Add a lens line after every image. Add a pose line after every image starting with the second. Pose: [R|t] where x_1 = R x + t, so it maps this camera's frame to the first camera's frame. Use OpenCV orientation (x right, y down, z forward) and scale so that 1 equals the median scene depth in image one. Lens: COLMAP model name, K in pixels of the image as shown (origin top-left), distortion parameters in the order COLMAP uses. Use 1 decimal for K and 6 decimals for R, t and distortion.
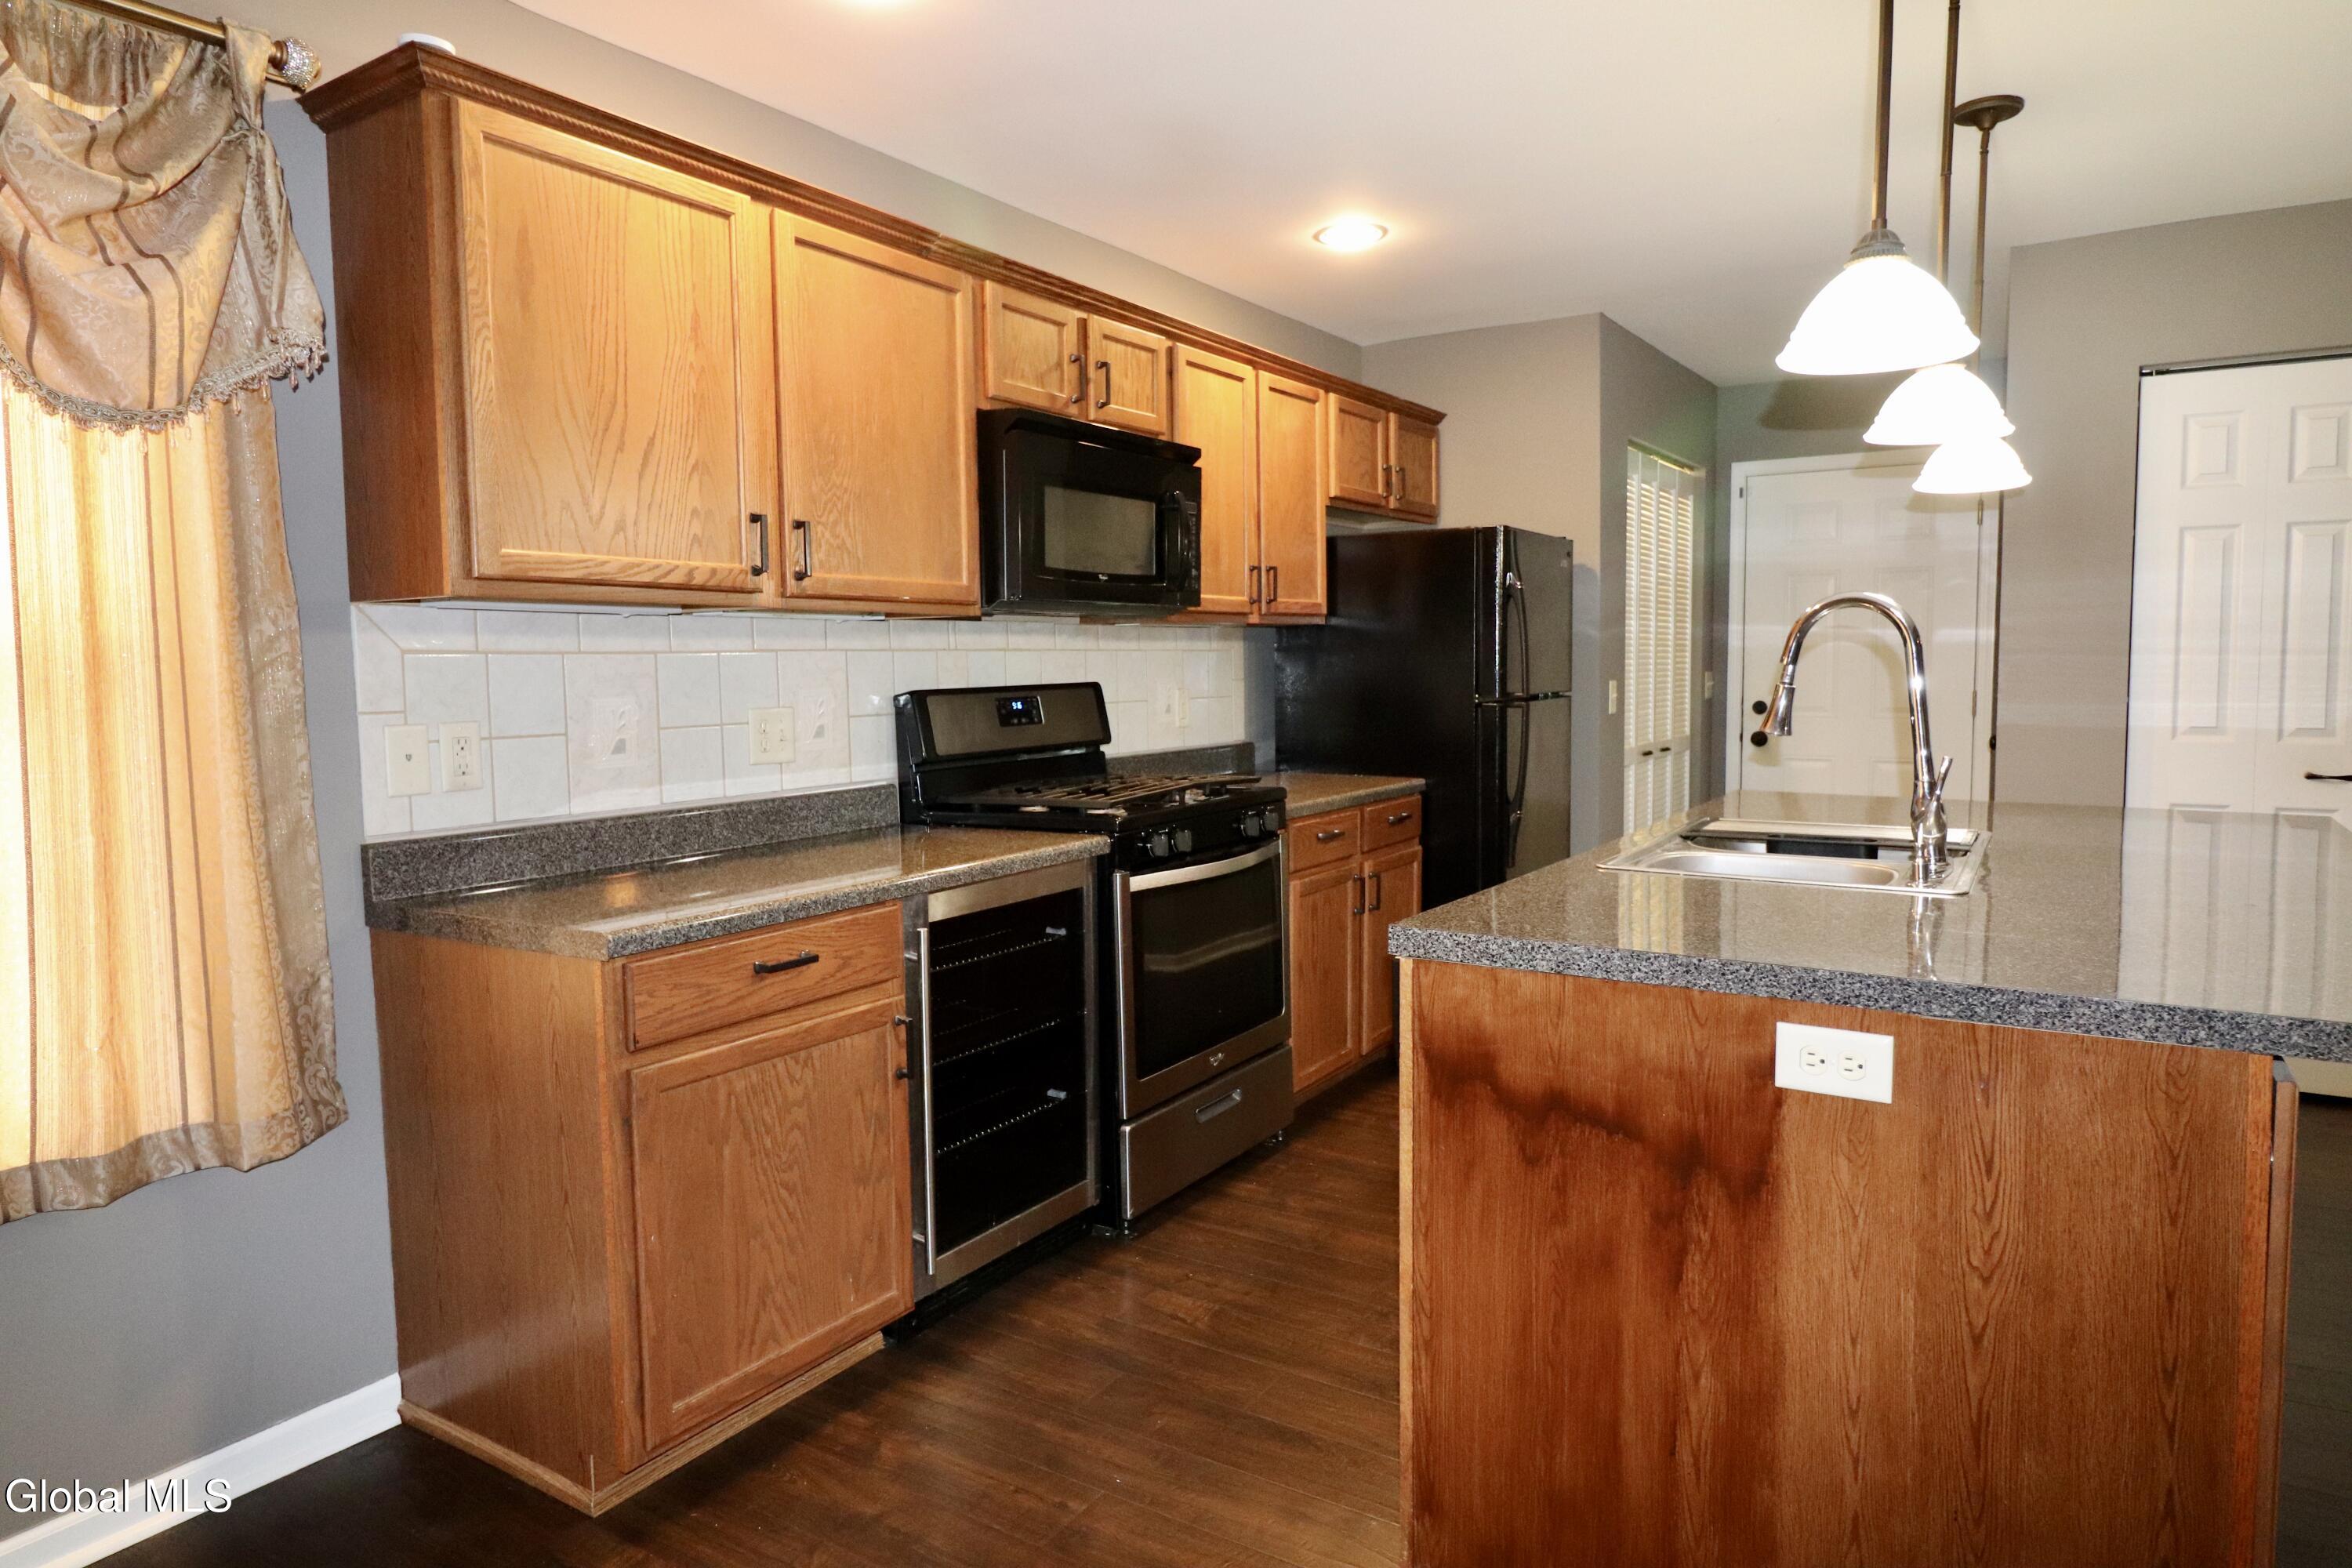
lens RADIAL K [[1417.1, 0, 1168.4], [0, 1417.1, 764.2], [0, 0, 1]] dist [0.002000, -0.001089]
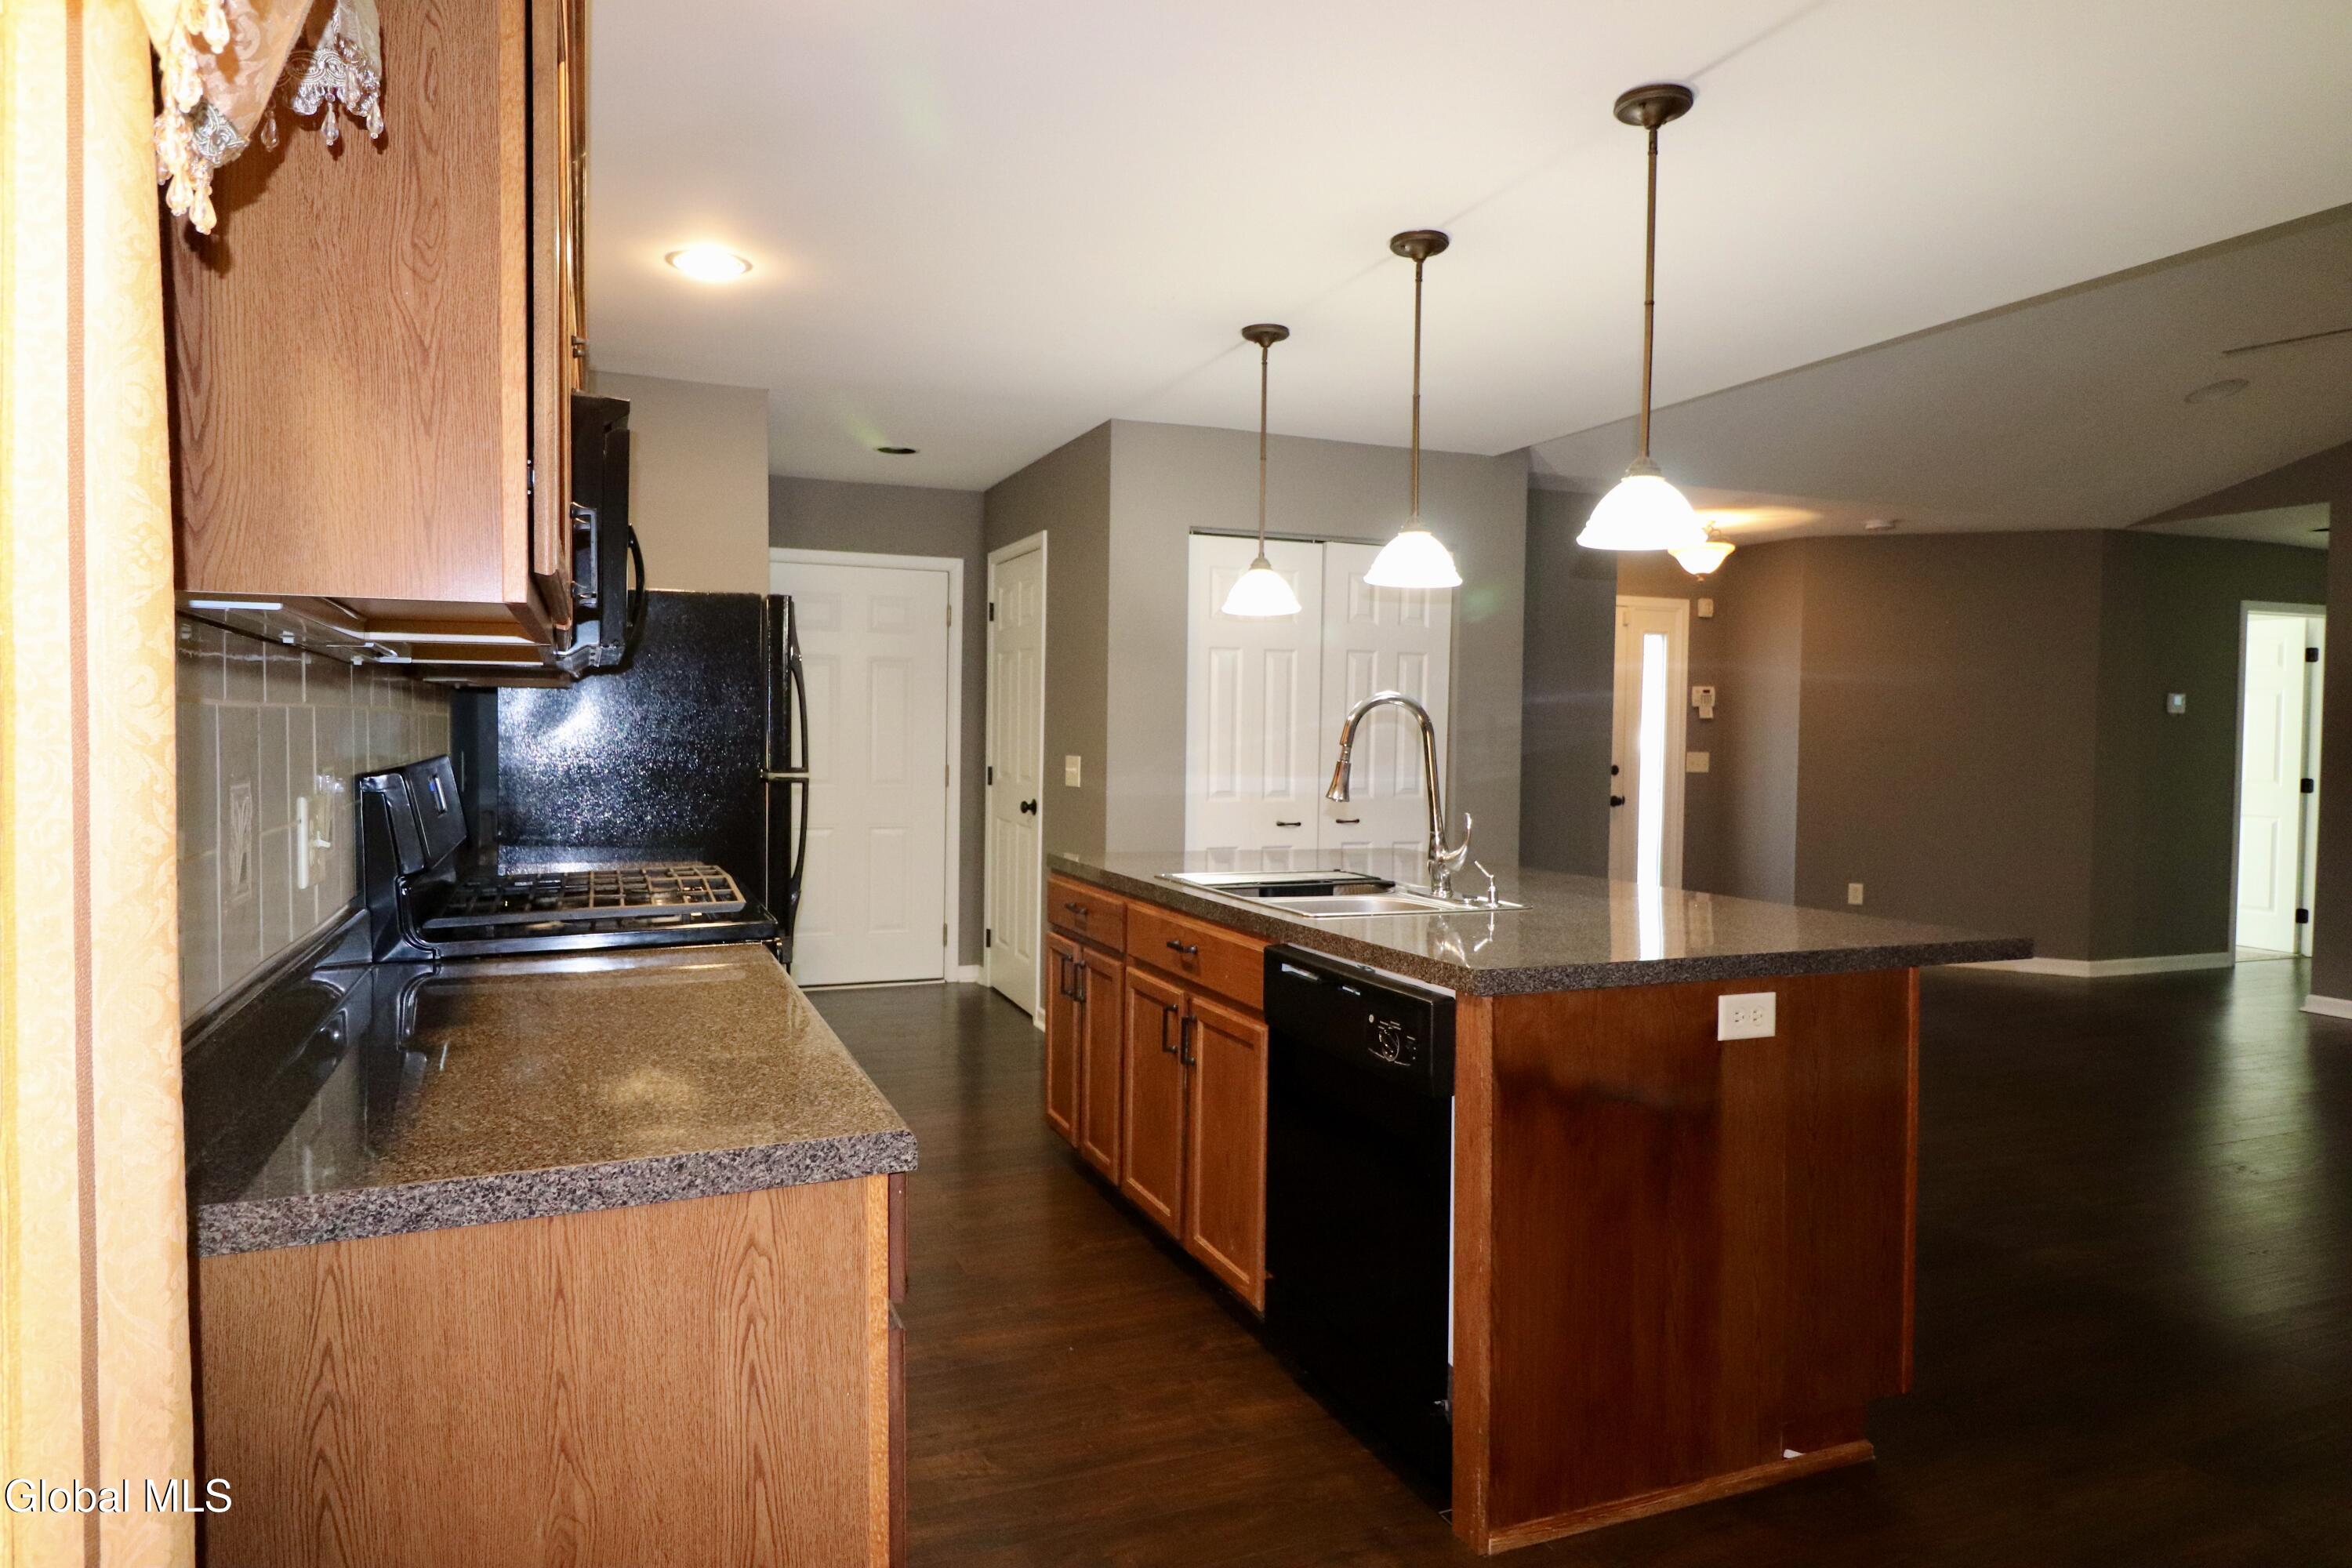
lens RADIAL K [[1439.9, 0, 1164.1], [0, 1439.9, 770.3], [0, 0, 1]] dist [0.006927, -0.001367]
pose [[0.564854, -0.003297, 0.825184, -0.775634], [0.040949, 0.998872, -0.024039, -0.025481], [-0.824174, 0.047368, 0.564352, 0.436979]]
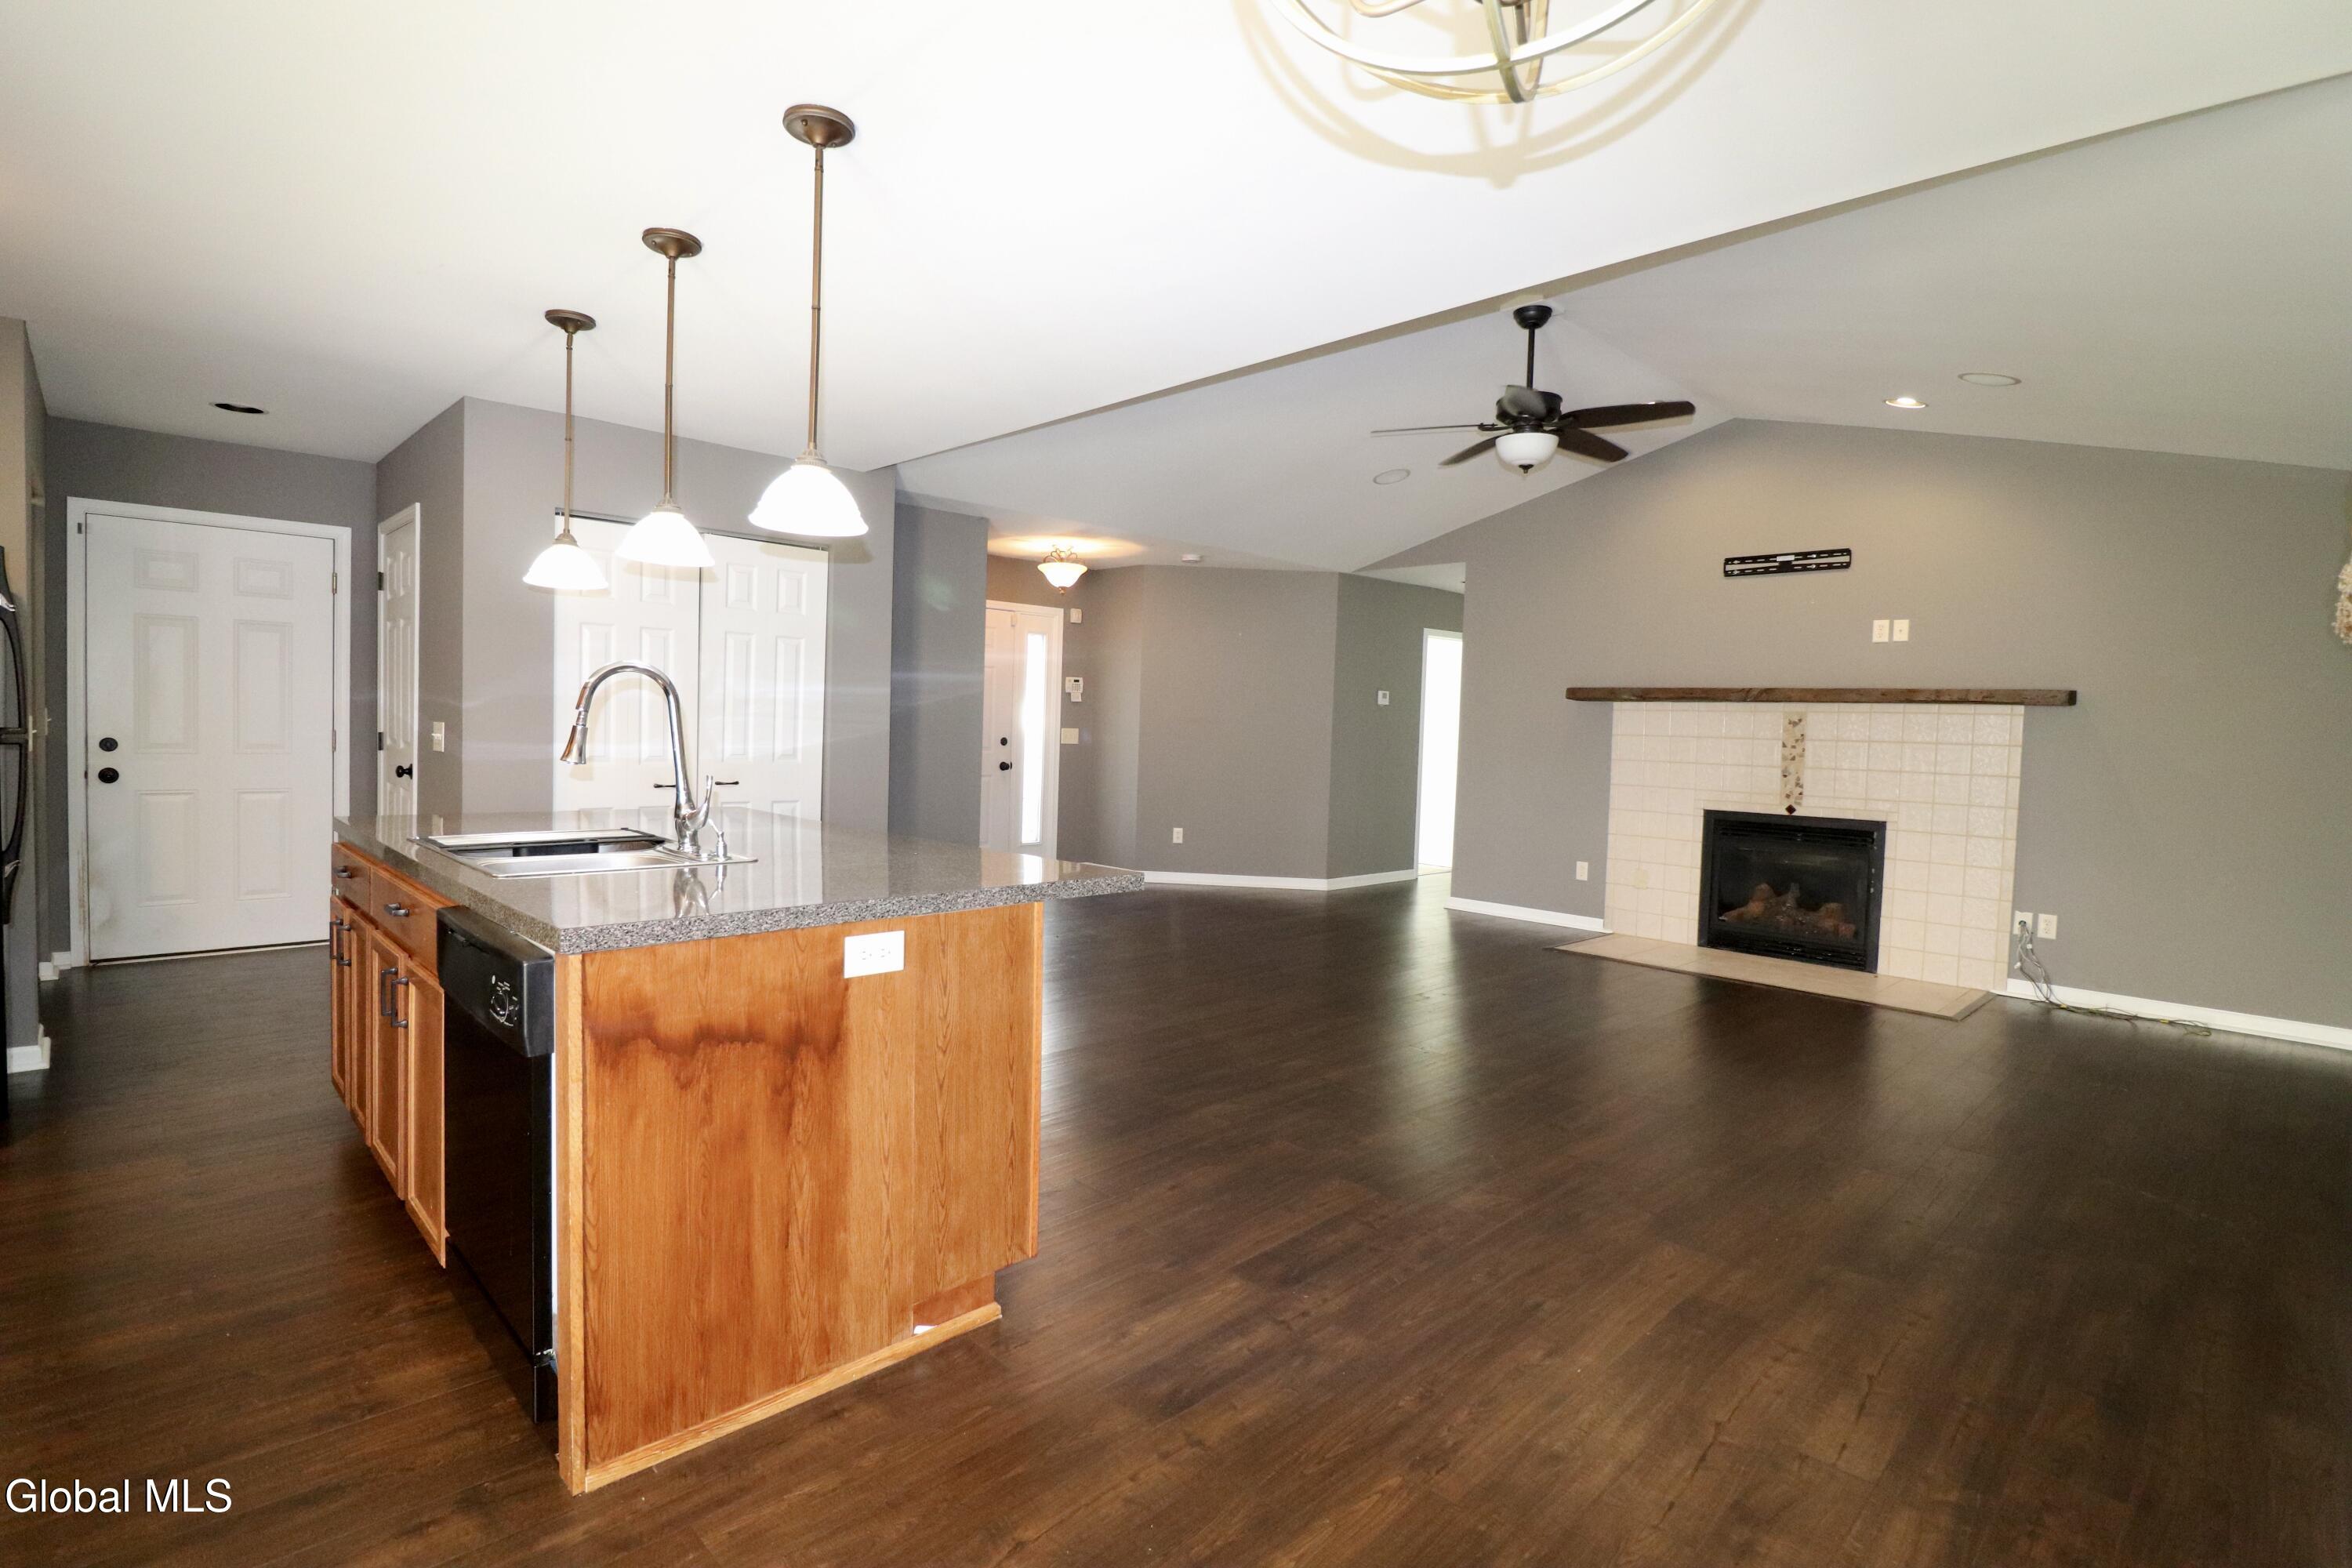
lens RADIAL K [[1134.1, 0, 1180.1], [0, 1134.1, 772.7], [0, 0, 1]] dist [0.002745, -0.012744]
pose [[0.212112, -0.025371, 0.976916, -0.518652], [0.039458, 0.999070, 0.017379, -0.008628], [-0.976448, 0.034861, 0.212916, 0.244482]]
